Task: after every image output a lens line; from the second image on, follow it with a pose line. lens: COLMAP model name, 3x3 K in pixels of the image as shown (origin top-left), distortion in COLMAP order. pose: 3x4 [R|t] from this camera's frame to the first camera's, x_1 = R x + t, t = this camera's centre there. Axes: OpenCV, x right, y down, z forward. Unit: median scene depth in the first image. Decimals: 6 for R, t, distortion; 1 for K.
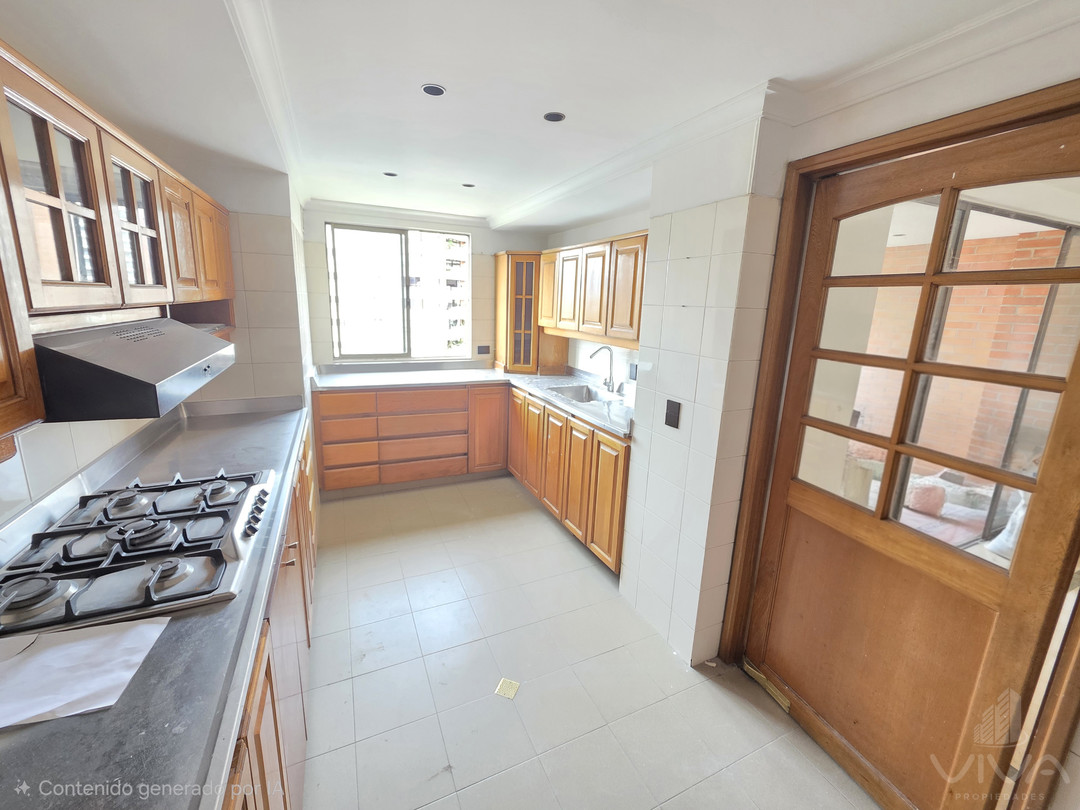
lens RADIAL K [[431.7, 0, 531.1], [0, 431.7, 390.9], [0, 0, 1]] dist [0.001153, -0.000124]
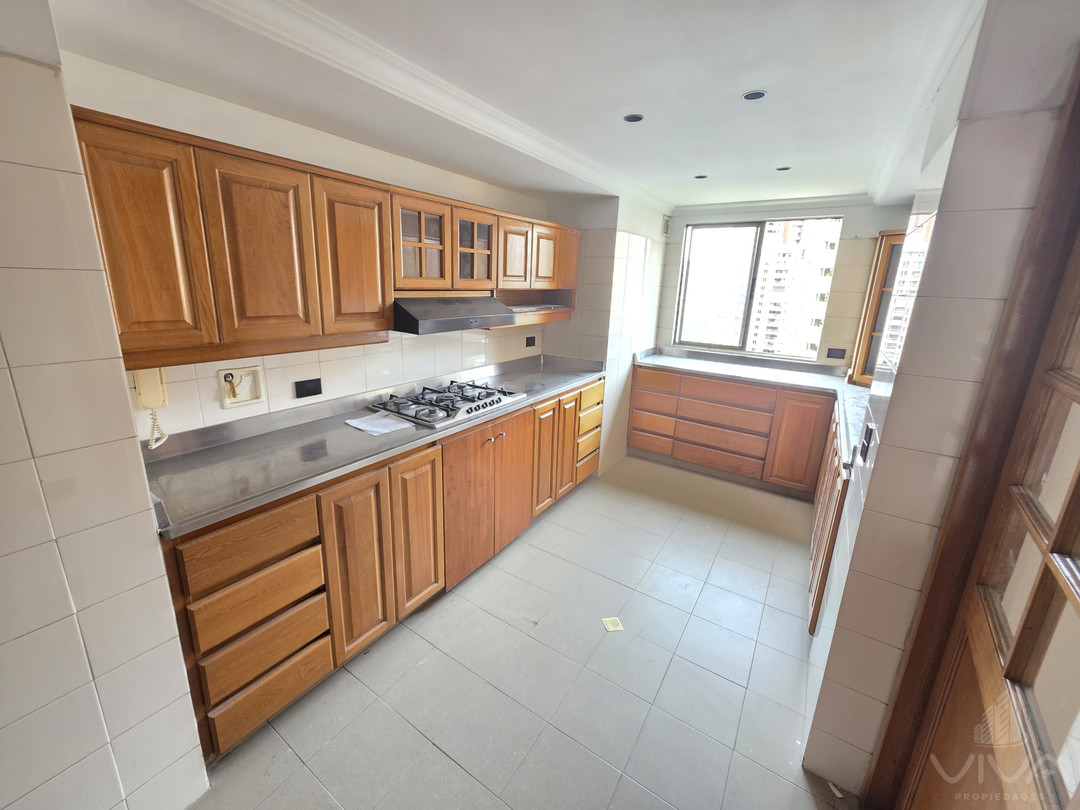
lens RADIAL K [[431.7, 0, 531.1], [0, 431.7, 390.9], [0, 0, 1]] dist [0.001153, -0.000124]
pose [[0.528670, 0.192917, -0.826615, 0.339552], [-0.188845, 0.976156, 0.107040, -0.002016], [0.827554, 0.099513, 0.552495, 0.060635]]
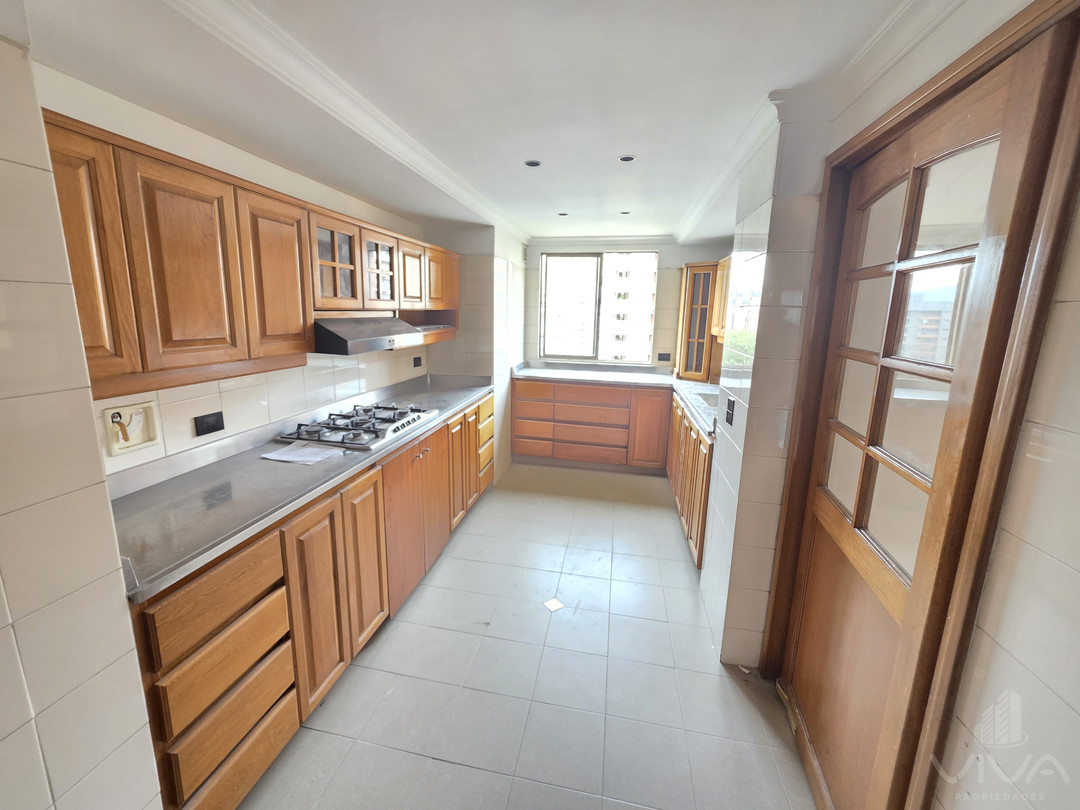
lens RADIAL K [[431.7, 0, 531.1], [0, 431.7, 390.9], [0, 0, 1]] dist [0.001153, -0.000124]
pose [[0.812150, 0.091441, -0.576238, 0.292288], [-0.113710, 0.993511, -0.002607, 0.033855], [0.572260, 0.067641, 0.817278, -0.066519]]
